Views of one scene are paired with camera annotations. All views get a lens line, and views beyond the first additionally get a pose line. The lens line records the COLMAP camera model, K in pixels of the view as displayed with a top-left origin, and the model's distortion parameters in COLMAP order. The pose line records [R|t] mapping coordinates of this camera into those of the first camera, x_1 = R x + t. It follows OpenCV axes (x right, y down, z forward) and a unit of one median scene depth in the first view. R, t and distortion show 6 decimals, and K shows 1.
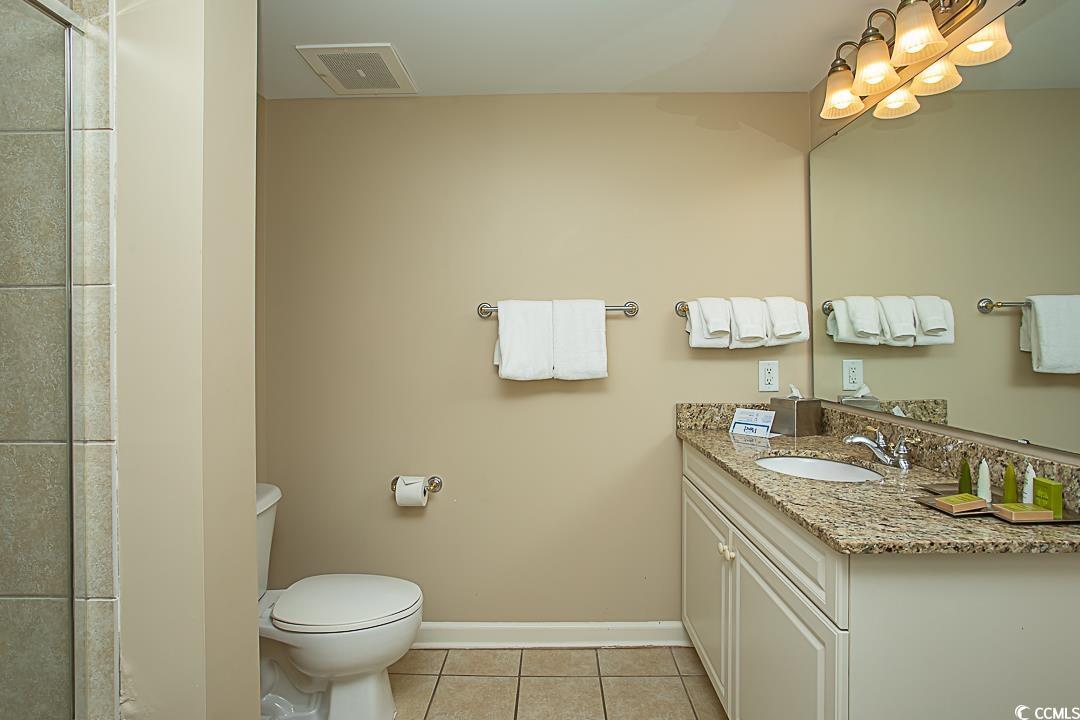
lens RADIAL K [[549.1, 0, 546.3], [0, 549.1, 341.3], [0, 0, 1]] dist [-0.052418, 0.029733]
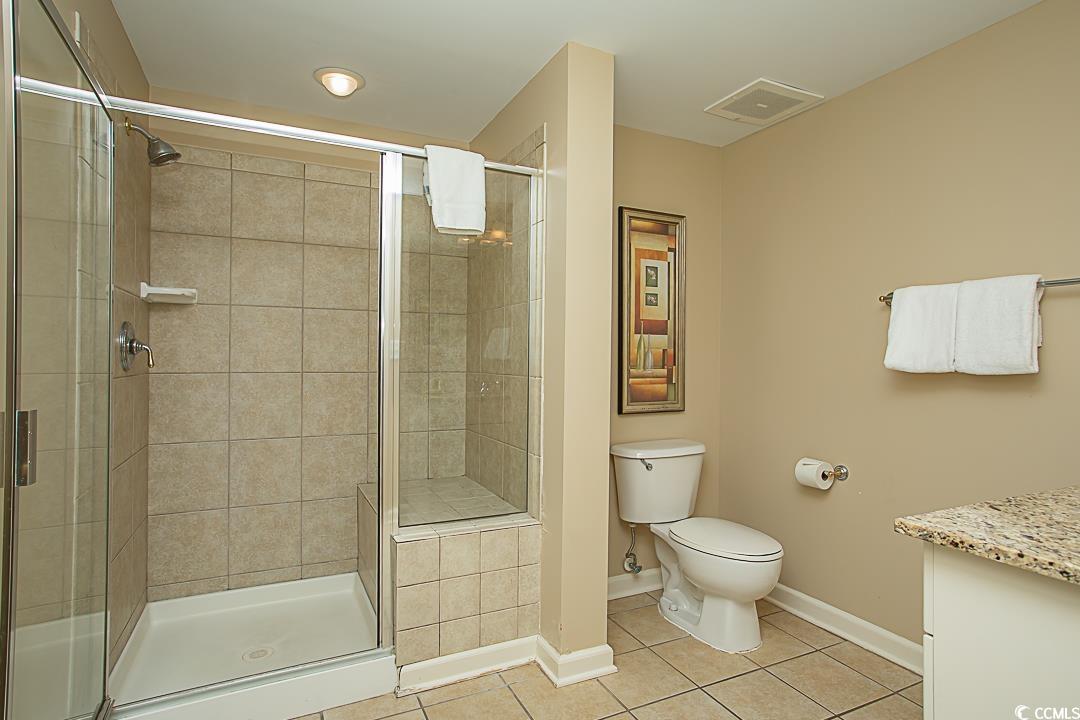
lens RADIAL K [[575.5, 0, 565.1], [0, 575.5, 360.5], [0, 0, 1]] dist [-0.041795, 0.035469]
pose [[0.472212, 0.011421, -0.881411, 0.510325], [-0.013567, 0.999892, 0.005688, 0.053013], [0.881380, 0.009272, 0.472316, 0.037258]]
